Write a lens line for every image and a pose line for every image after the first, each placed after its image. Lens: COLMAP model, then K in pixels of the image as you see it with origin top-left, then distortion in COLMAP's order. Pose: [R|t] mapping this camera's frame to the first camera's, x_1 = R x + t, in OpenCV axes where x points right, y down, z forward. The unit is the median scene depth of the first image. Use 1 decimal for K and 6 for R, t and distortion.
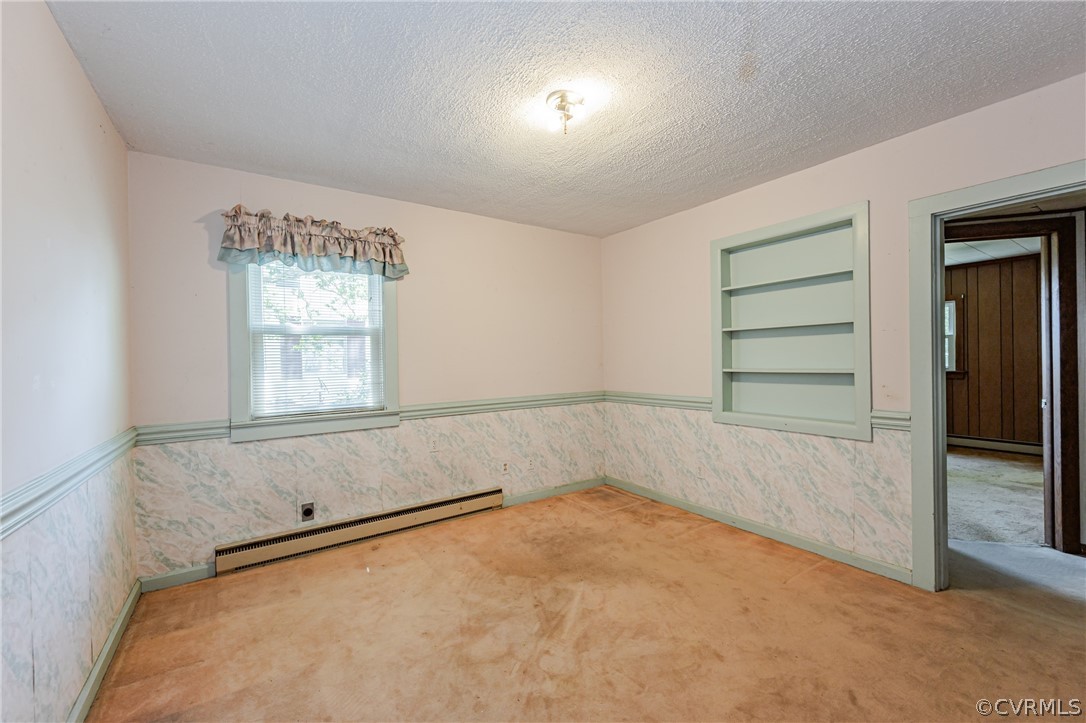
lens RADIAL K [[435.8, 0, 542.3], [0, 435.8, 358.3], [0, 0, 1]] dist [-0.002460, 0.000141]
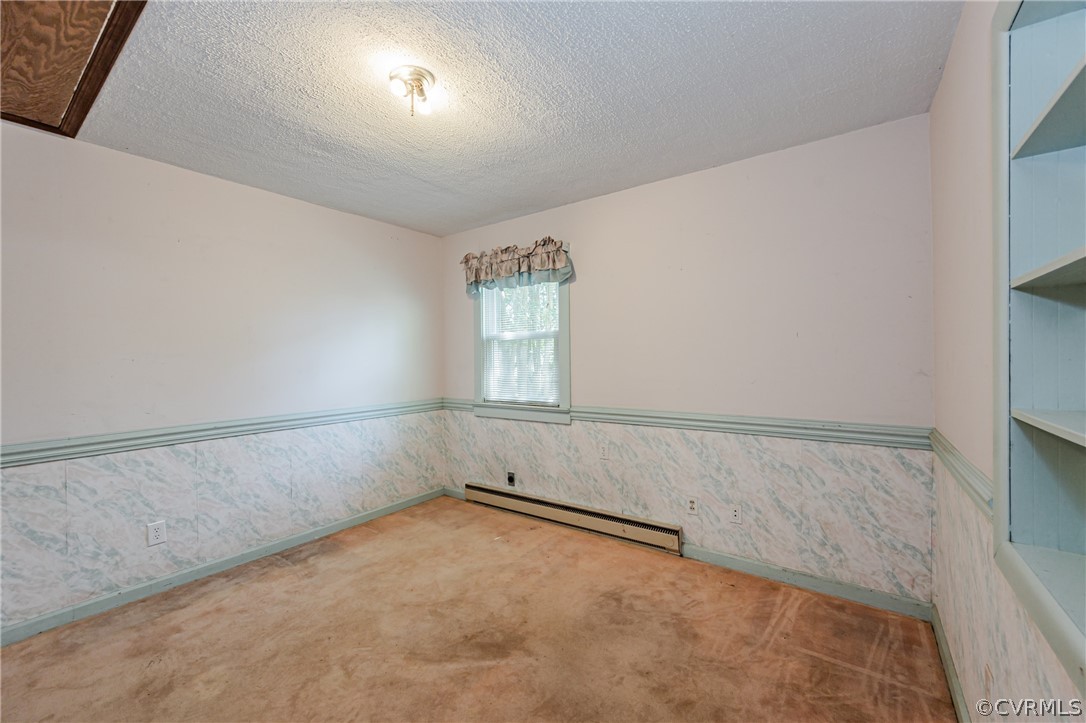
lens RADIAL K [[435.8, 0, 540.5], [0, 435.8, 360.7], [0, 0, 1]] dist [-0.002460, 0.000141]
pose [[0.334083, 0.018696, -0.942358, 0.622573], [0.006424, 0.999735, 0.022112, -0.019658], [0.942522, -0.013441, 0.333874, 0.598581]]
